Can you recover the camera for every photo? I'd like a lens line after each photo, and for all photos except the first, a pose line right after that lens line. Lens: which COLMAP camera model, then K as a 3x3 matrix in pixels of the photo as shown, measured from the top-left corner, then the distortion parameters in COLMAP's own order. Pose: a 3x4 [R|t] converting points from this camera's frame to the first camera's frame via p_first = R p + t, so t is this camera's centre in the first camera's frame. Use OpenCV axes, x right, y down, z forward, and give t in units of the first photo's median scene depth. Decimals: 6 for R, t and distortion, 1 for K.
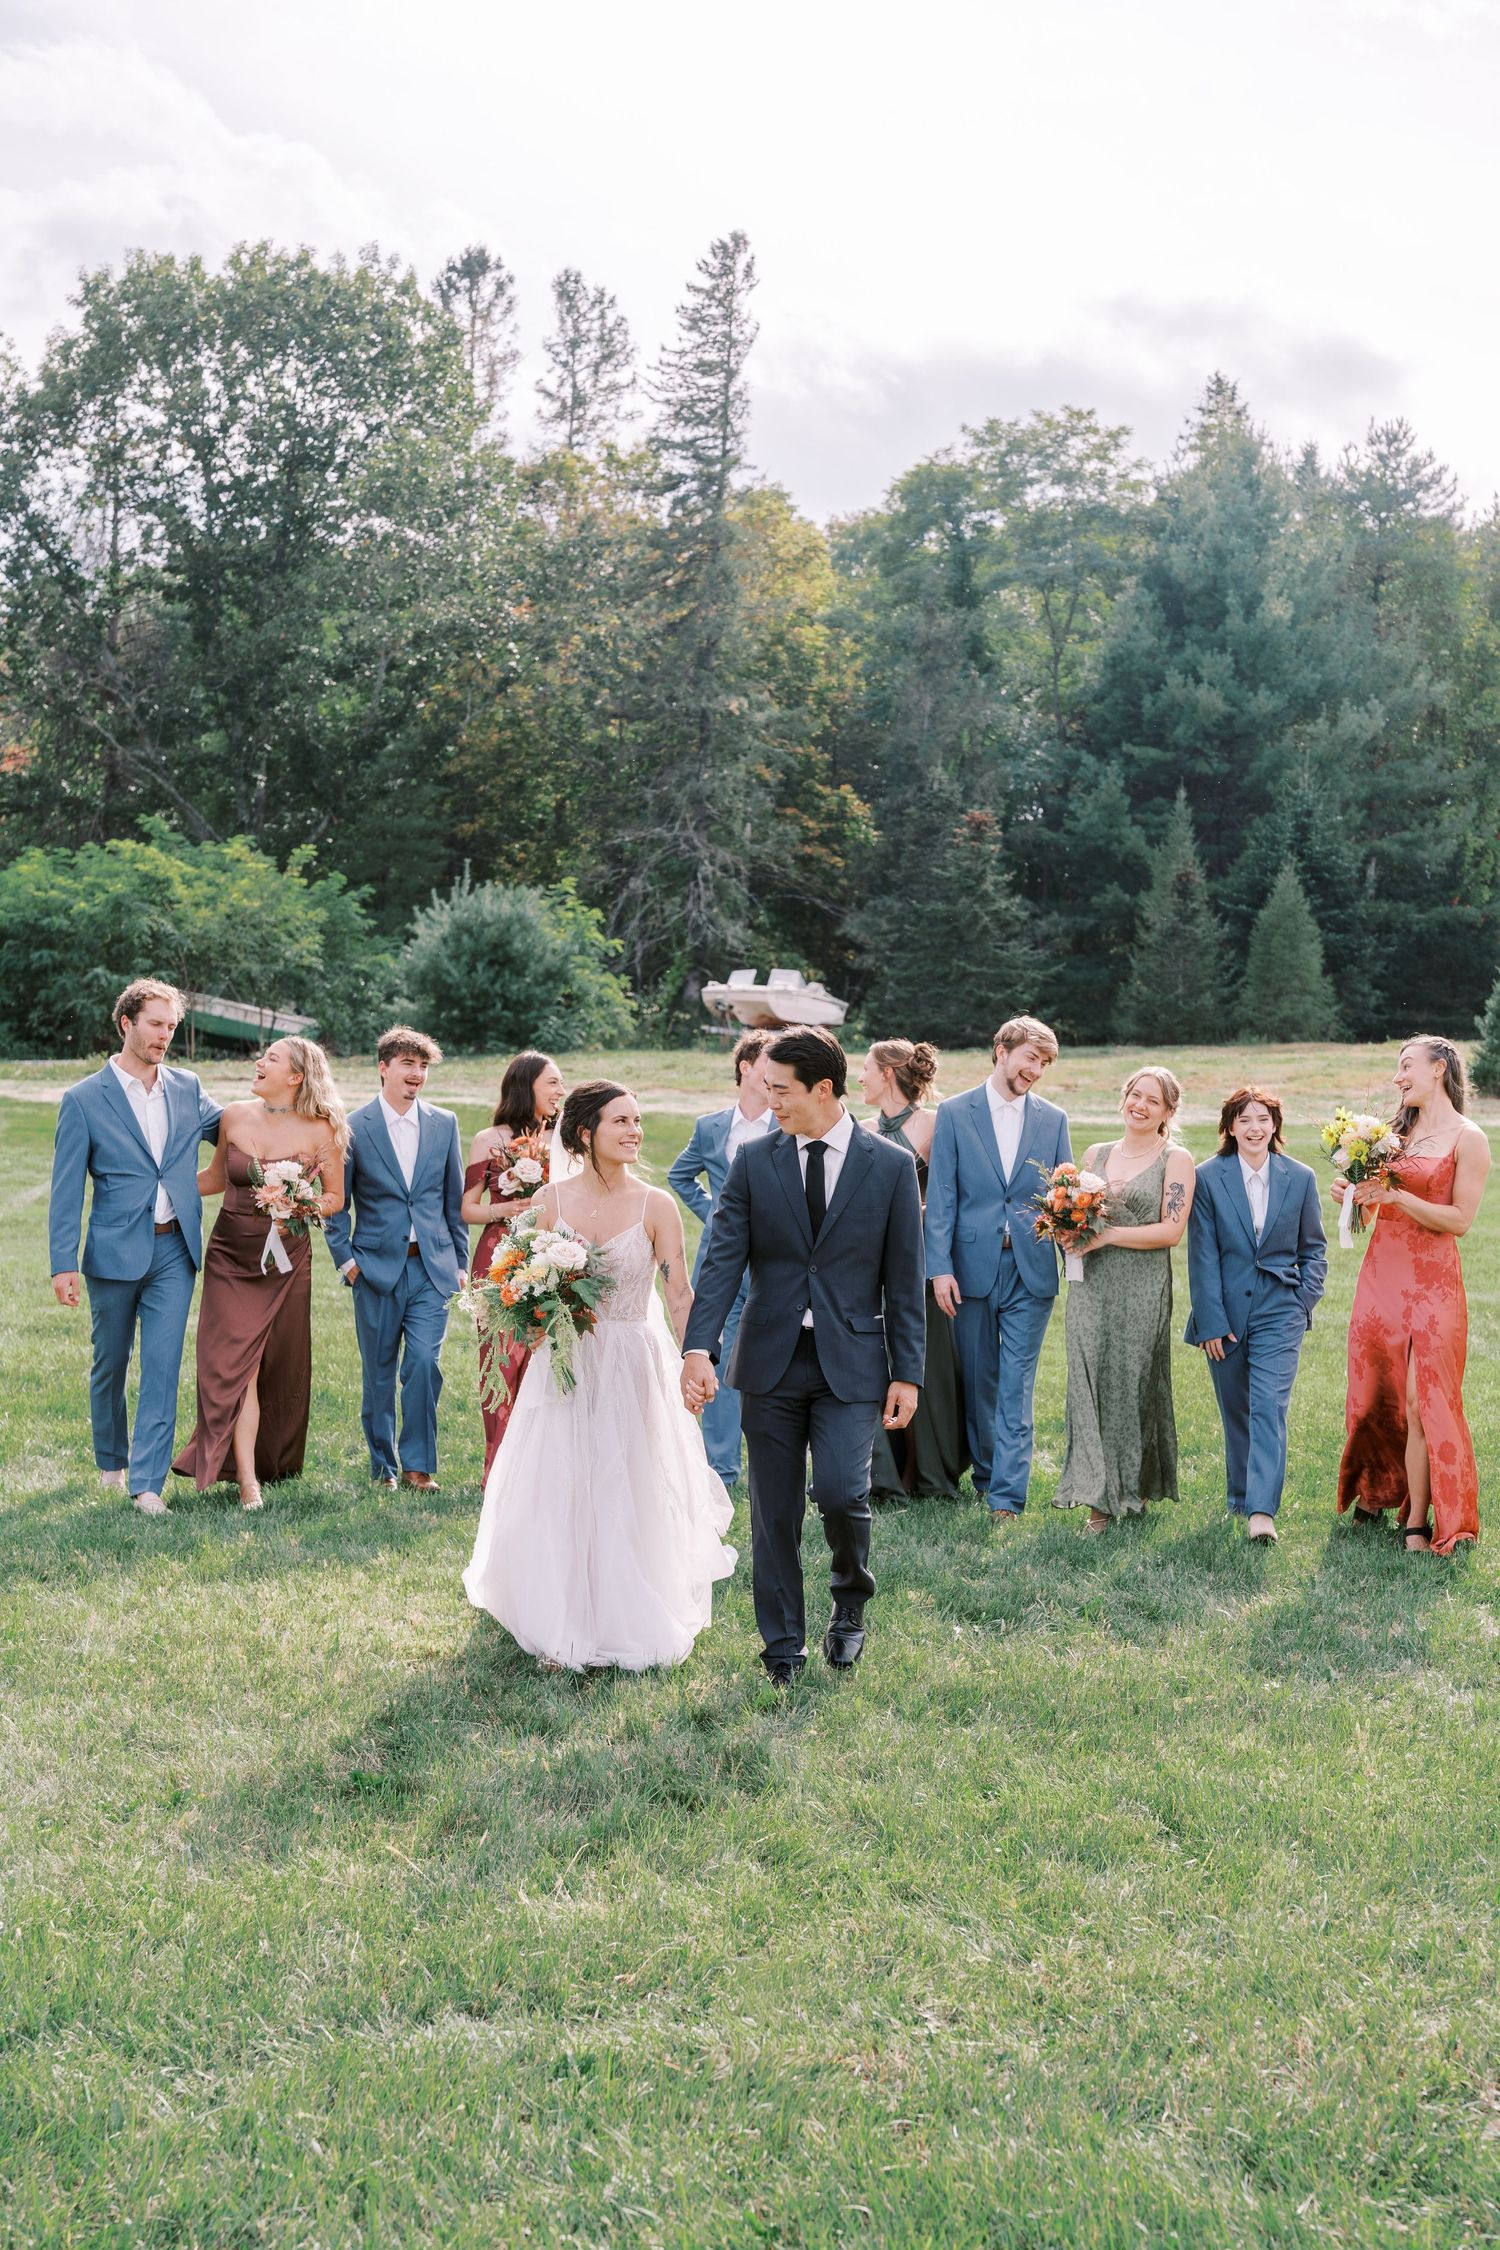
lens RADIAL K [[3368.7, 0, 867.2], [0, 3368.7, 1164.7], [0, 0, 1]] dist [-0.027701, -0.077442]
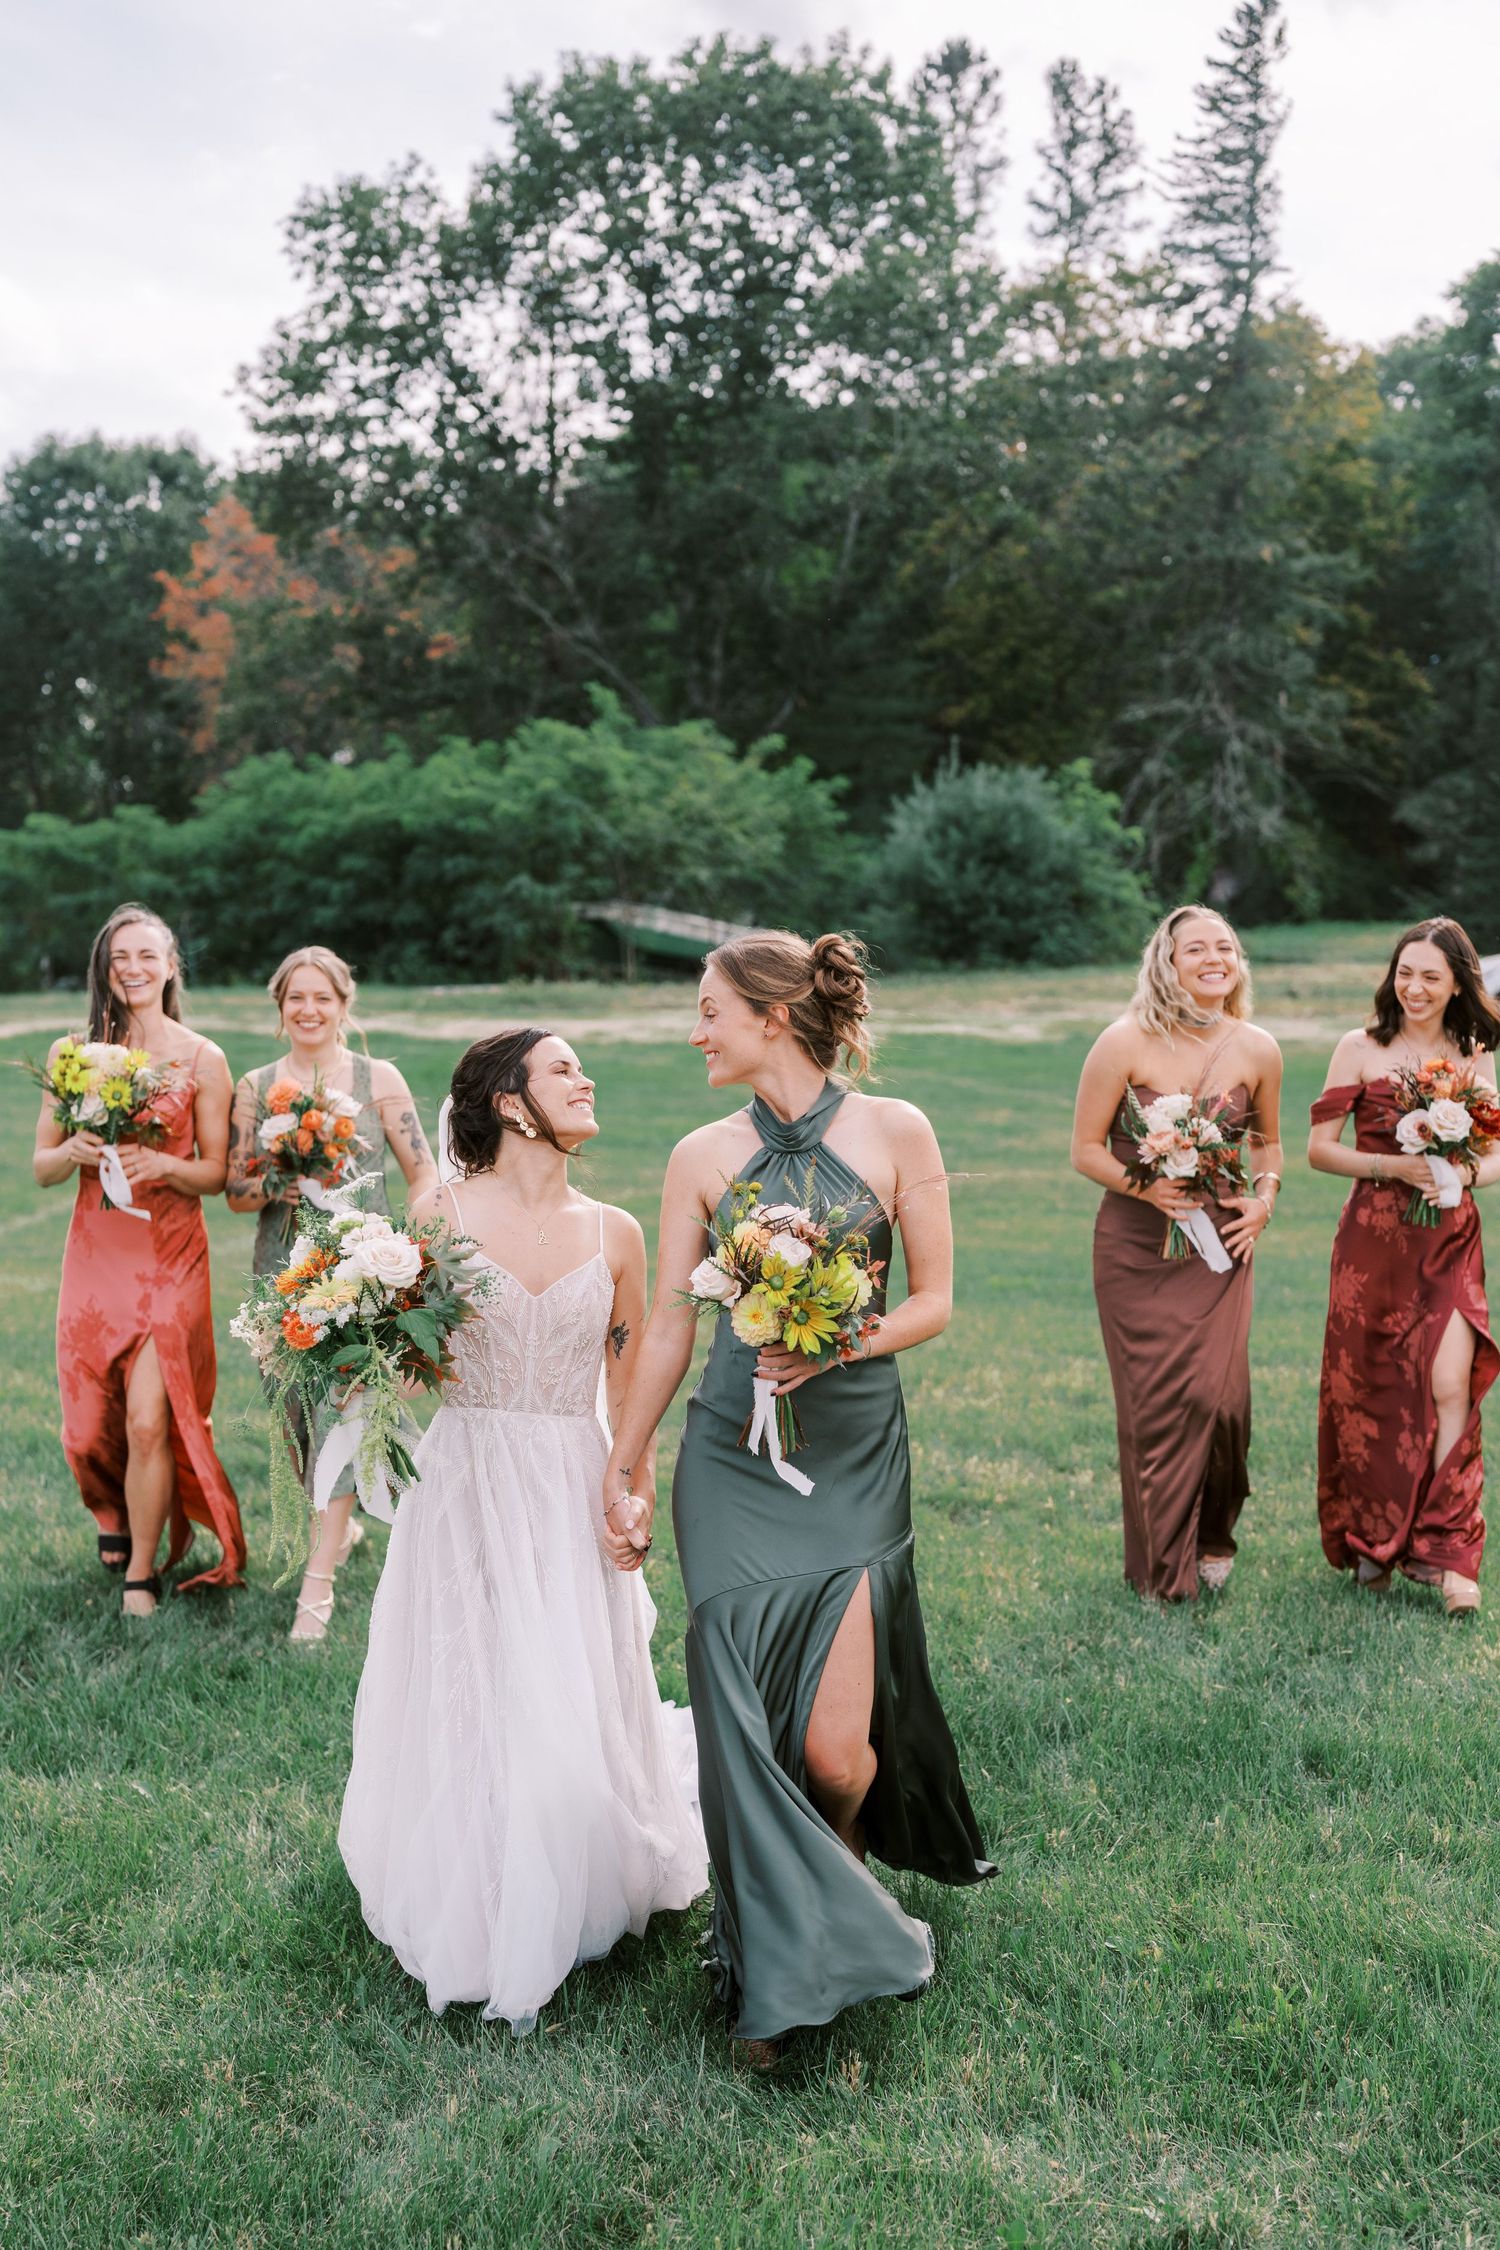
lens RADIAL K [[3336.3, 0, 688.5], [0, 3336.3, 1123.7], [0, 0, 1]] dist [-0.033550, 0.187615]
pose [[0.980167, -0.007865, -0.198018, -0.017096], [0.010789, 0.999848, 0.013693, -0.005900], [0.197880, -0.015558, 0.980103, 0.146240]]
